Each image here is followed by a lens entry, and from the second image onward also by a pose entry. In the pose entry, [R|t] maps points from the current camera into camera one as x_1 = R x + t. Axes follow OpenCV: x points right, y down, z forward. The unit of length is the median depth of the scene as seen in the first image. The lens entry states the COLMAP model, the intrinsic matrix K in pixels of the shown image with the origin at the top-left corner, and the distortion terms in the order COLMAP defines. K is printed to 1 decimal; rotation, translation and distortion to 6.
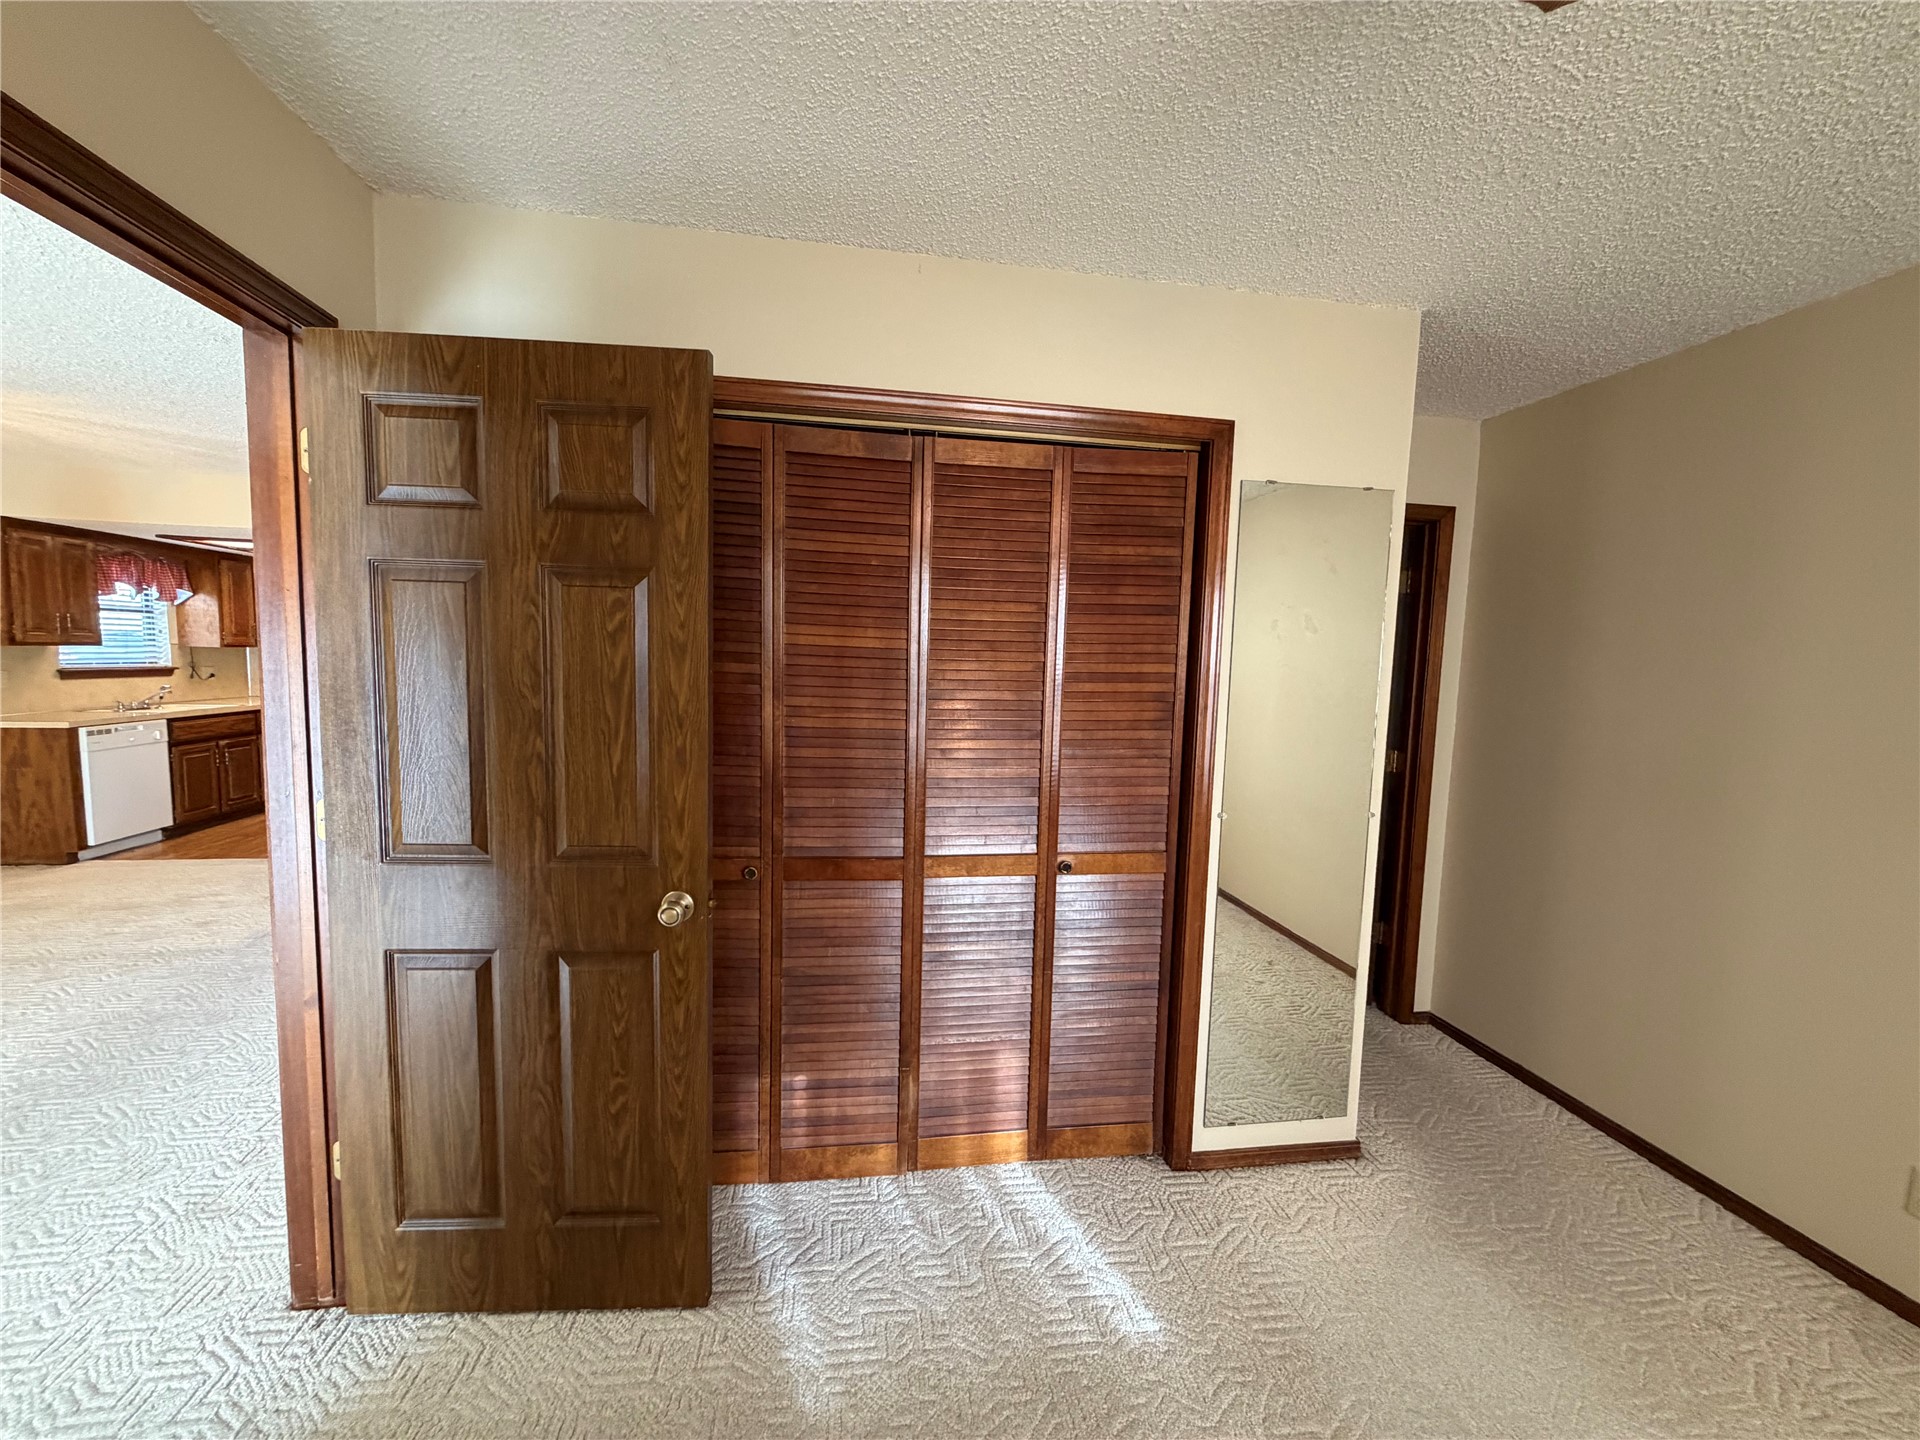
lens RADIAL K [[768.7, 0, 955.1], [0, 768.7, 724.2], [0, 0, 1]] dist [-0.002130, 0.001391]
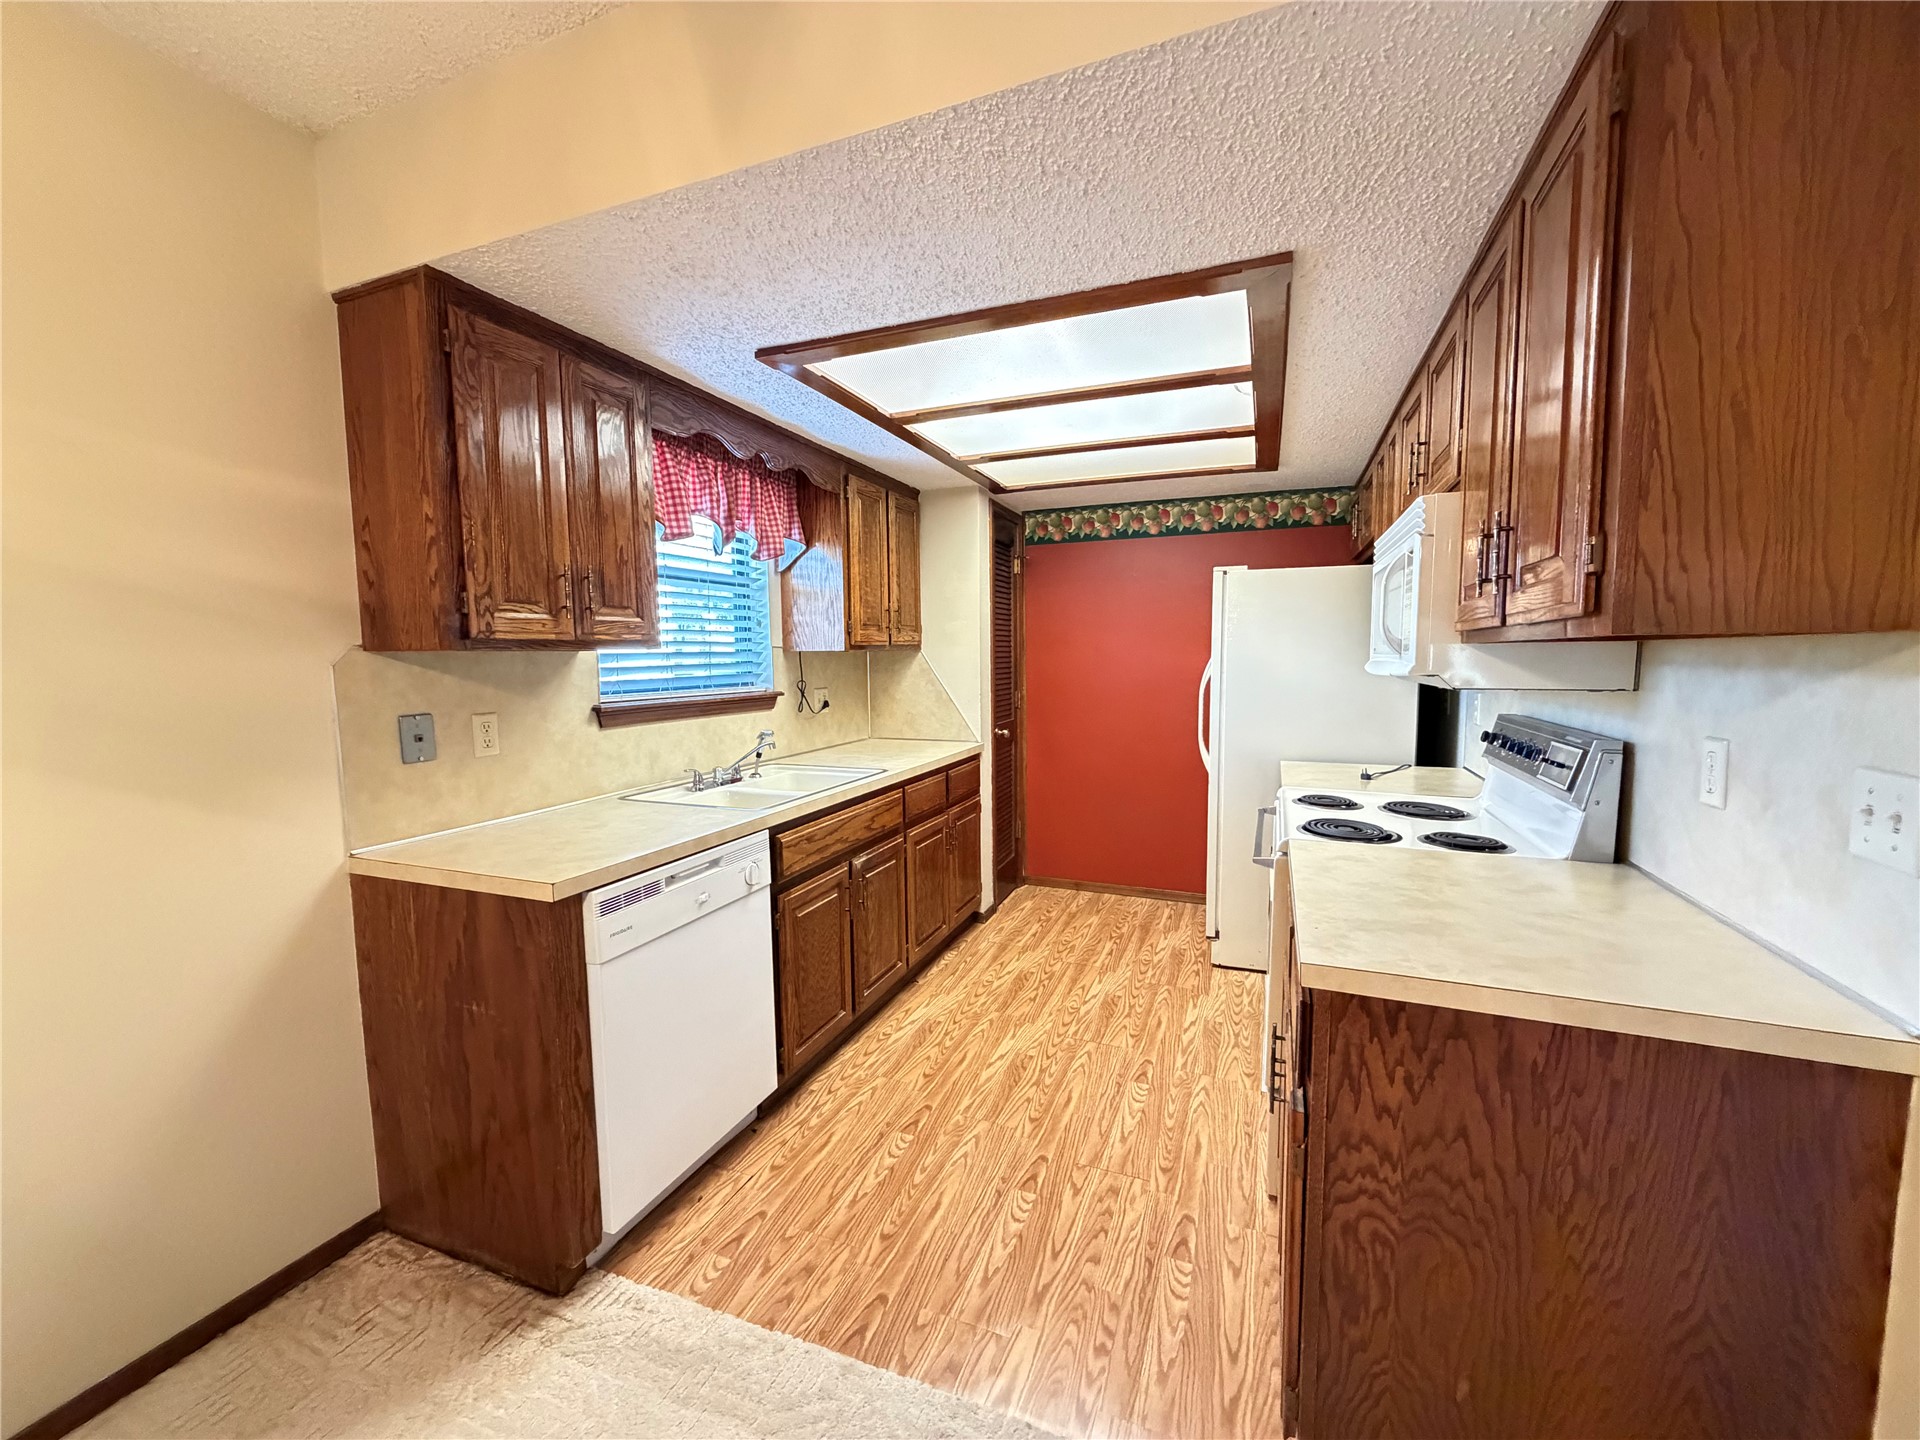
lens RADIAL K [[768.7, 0, 961.3], [0, 768.7, 722.8], [0, 0, 1]] dist [-0.002130, 0.001391]
pose [[0.858003, 0.007851, -0.513584, -0.731813], [-0.010133, 0.999947, -0.001641, -0.061399], [0.513544, 0.006612, 0.858038, 0.704120]]
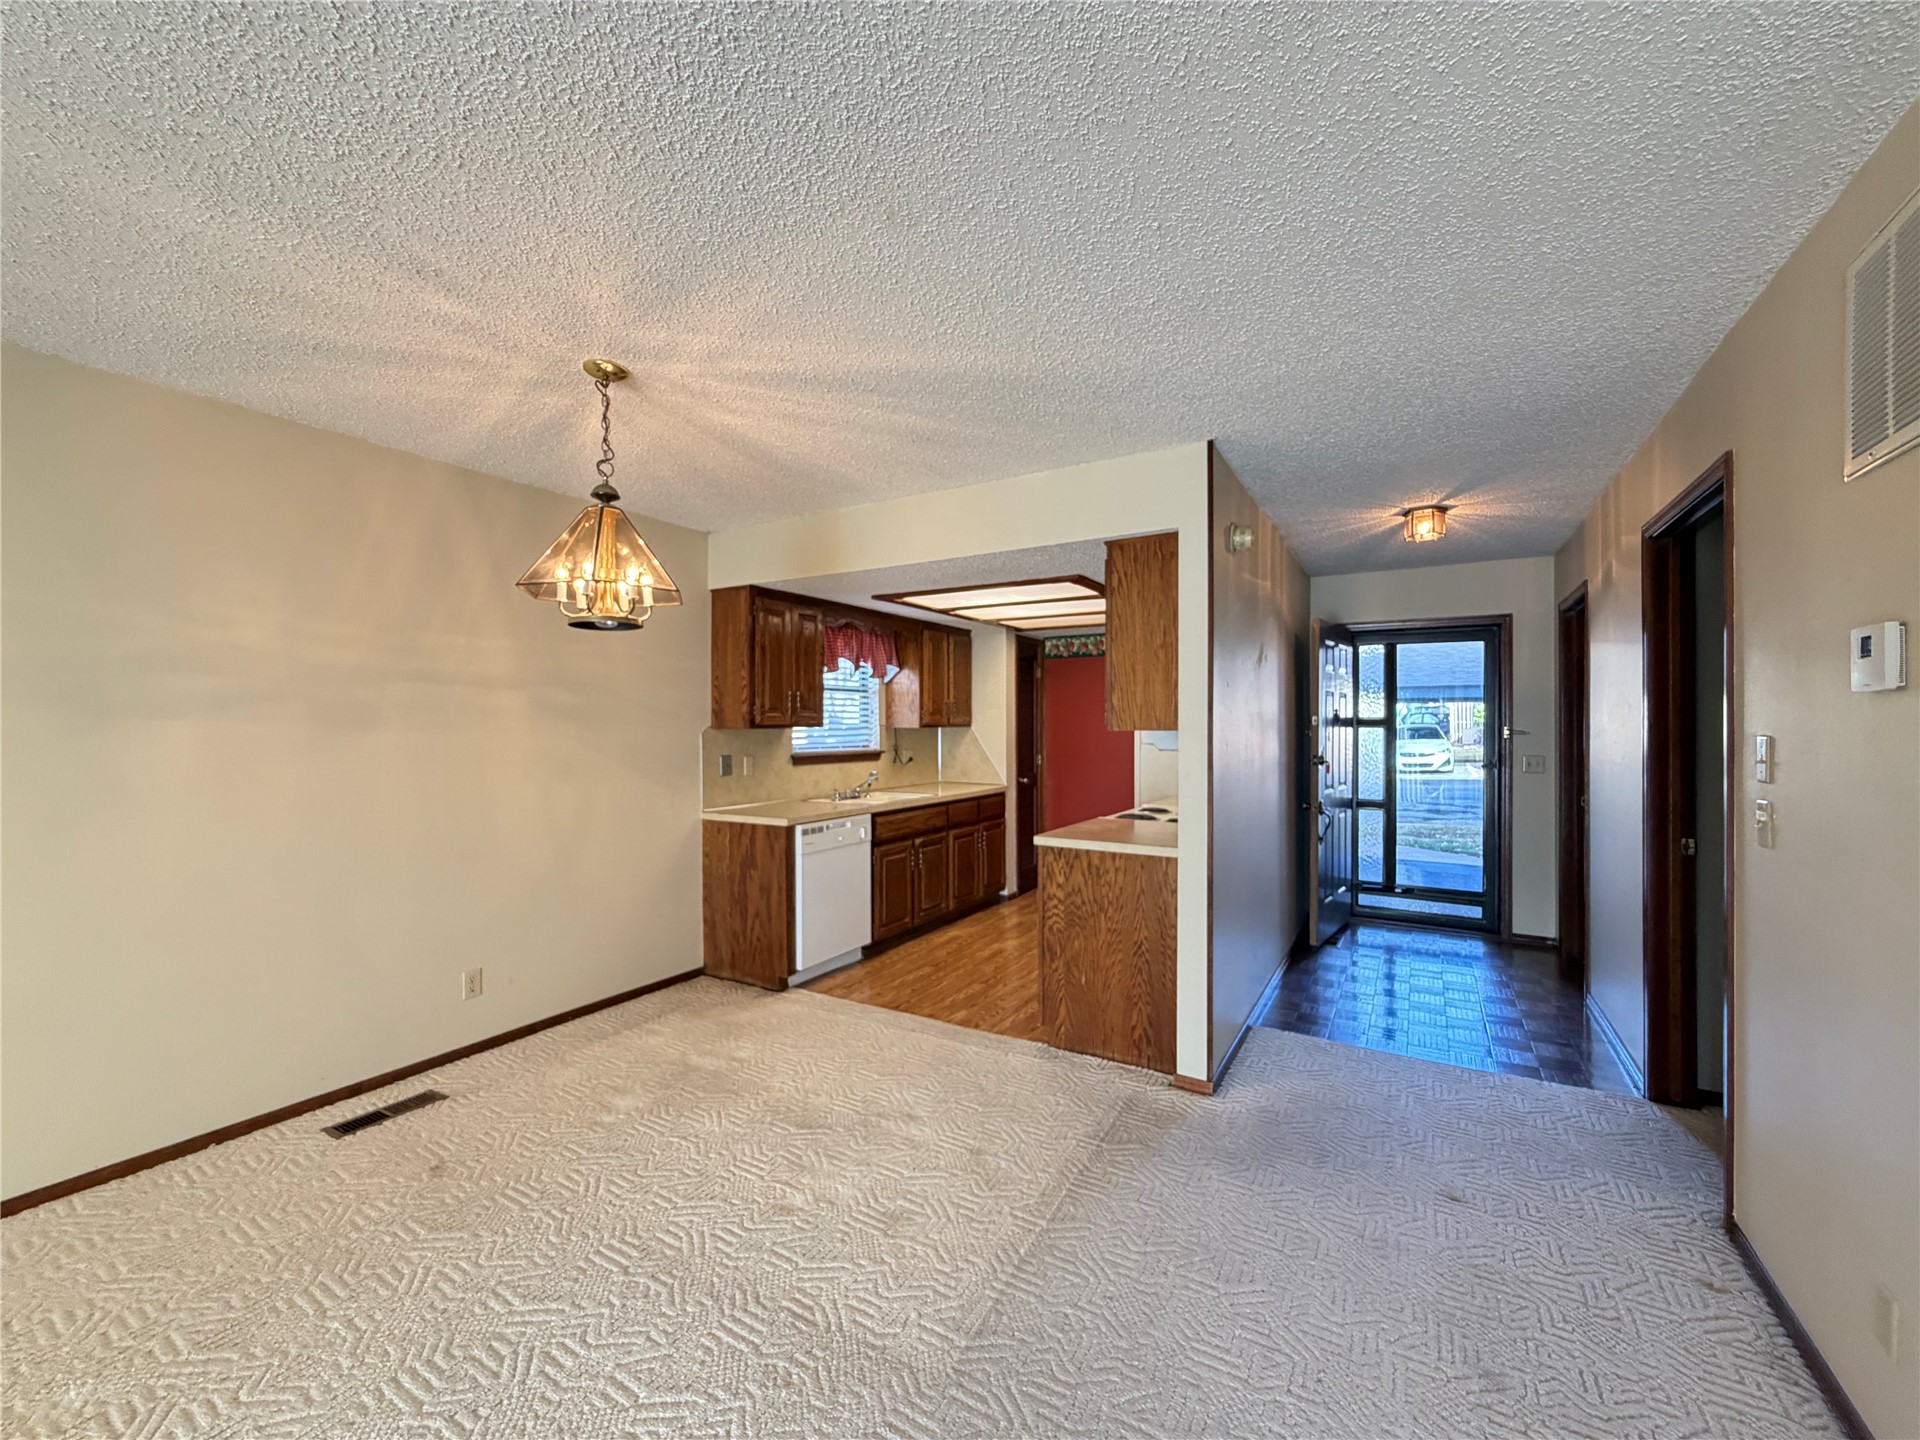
lens RADIAL K [[768.7, 0, 956.6], [0, 768.7, 722.6], [0, 0, 1]] dist [-0.002130, 0.001391]
pose [[0.764544, -0.032040, -0.643775, -0.411550], [-0.033888, 0.995385, -0.089784, -0.032963], [0.643680, 0.090460, 0.759929, 0.412956]]
